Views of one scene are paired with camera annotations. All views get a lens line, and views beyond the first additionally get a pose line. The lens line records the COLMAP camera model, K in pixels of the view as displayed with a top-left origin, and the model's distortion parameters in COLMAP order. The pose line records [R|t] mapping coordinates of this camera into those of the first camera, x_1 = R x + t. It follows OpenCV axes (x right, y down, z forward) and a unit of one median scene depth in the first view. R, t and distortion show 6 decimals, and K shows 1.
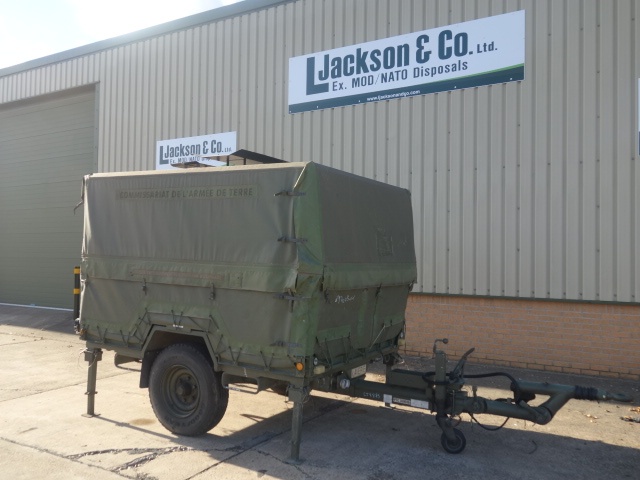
lens RADIAL K [[569.3, 0, 320.4], [0, 569.3, 242.0], [0, 0, 1]] dist [0.003947, -0.007493]
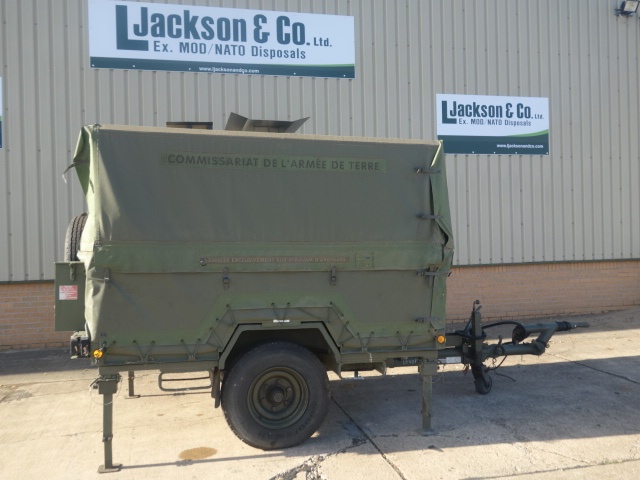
lens RADIAL K [[569.3, 0, 319.7], [0, 569.3, 240.0], [0, 0, 1]] dist [0.003947, -0.007493]
pose [[0.716716, -0.031695, 0.696644, -0.785257], [0.013646, 0.999413, 0.031431, 0.002798], [-0.697231, -0.013021, 0.716728, 0.356929]]
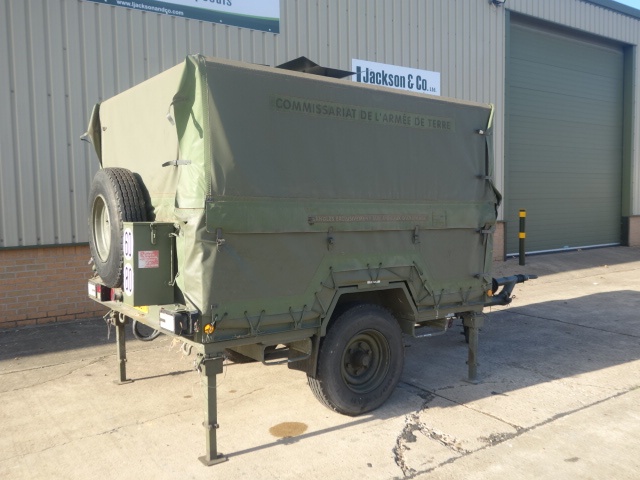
lens RADIAL K [[569.3, 0, 319.6], [0, 569.3, 238.8], [0, 0, 1]] dist [0.003947, -0.007493]
pose [[0.409683, -0.080284, 0.908688, -1.003459], [-0.001966, 0.996040, 0.088888, 0.014923], [-0.912226, -0.038202, 0.407902, 0.737433]]
